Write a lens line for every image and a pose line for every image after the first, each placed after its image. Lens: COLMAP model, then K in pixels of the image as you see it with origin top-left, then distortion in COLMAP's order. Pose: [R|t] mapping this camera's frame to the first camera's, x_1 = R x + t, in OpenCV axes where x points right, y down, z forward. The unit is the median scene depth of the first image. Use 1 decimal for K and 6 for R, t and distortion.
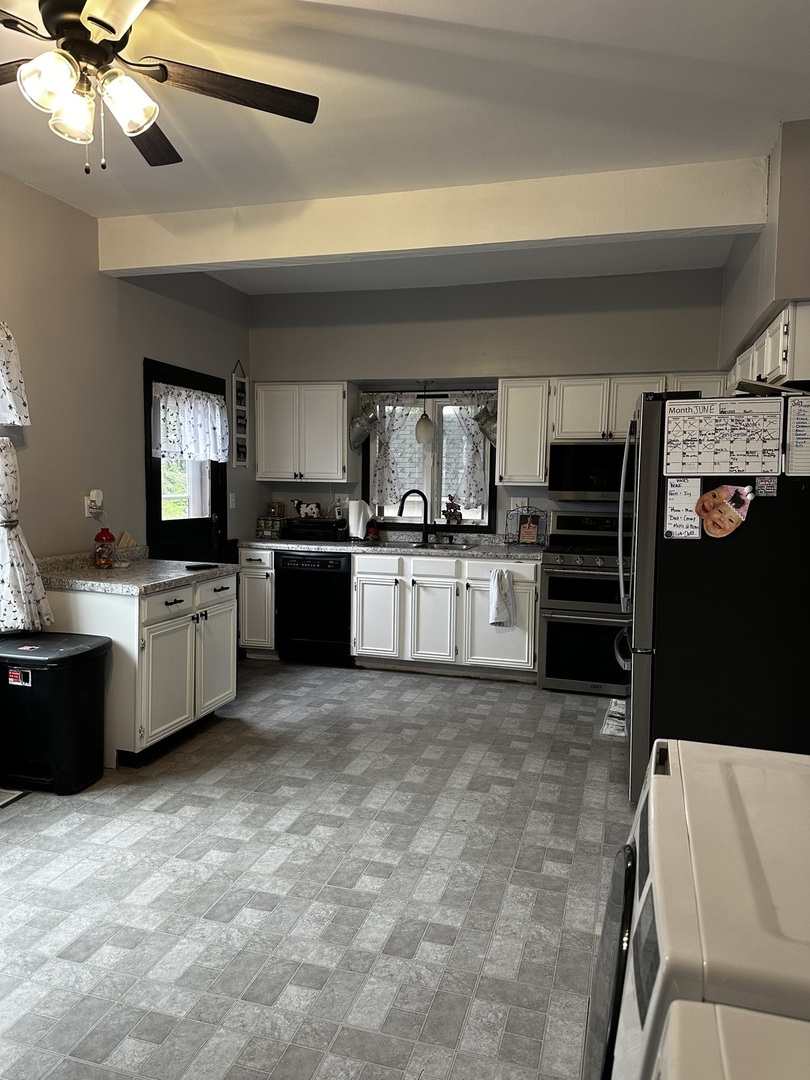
lens RADIAL K [[756.9, 0, 405.0], [0, 756.9, 540.0], [0, 0, 1]] dist [0.036754, -0.044180]
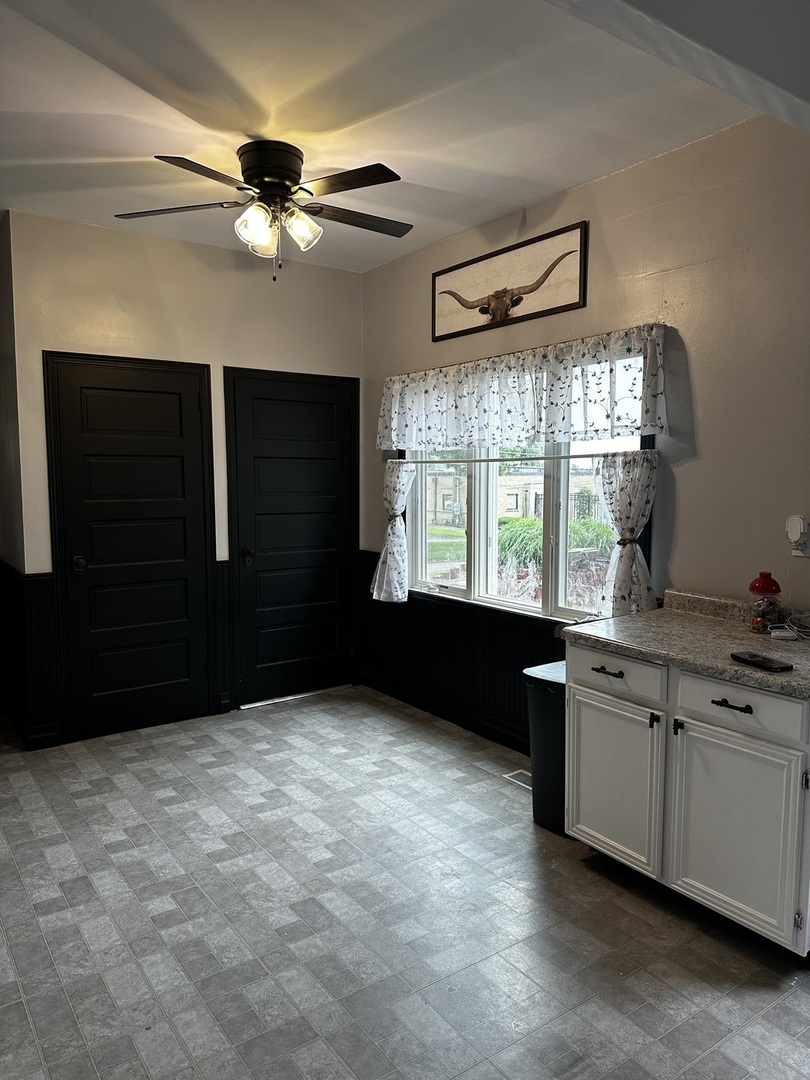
lens RADIAL K [[756.9, 0, 405.0], [0, 756.9, 540.0], [0, 0, 1]] dist [0.036754, -0.044180]
pose [[-0.613662, 0.057634, -0.787463, 0.508089], [-0.079773, 0.987703, 0.134457, -0.168292], [0.785529, 0.145329, -0.601518, 1.779783]]
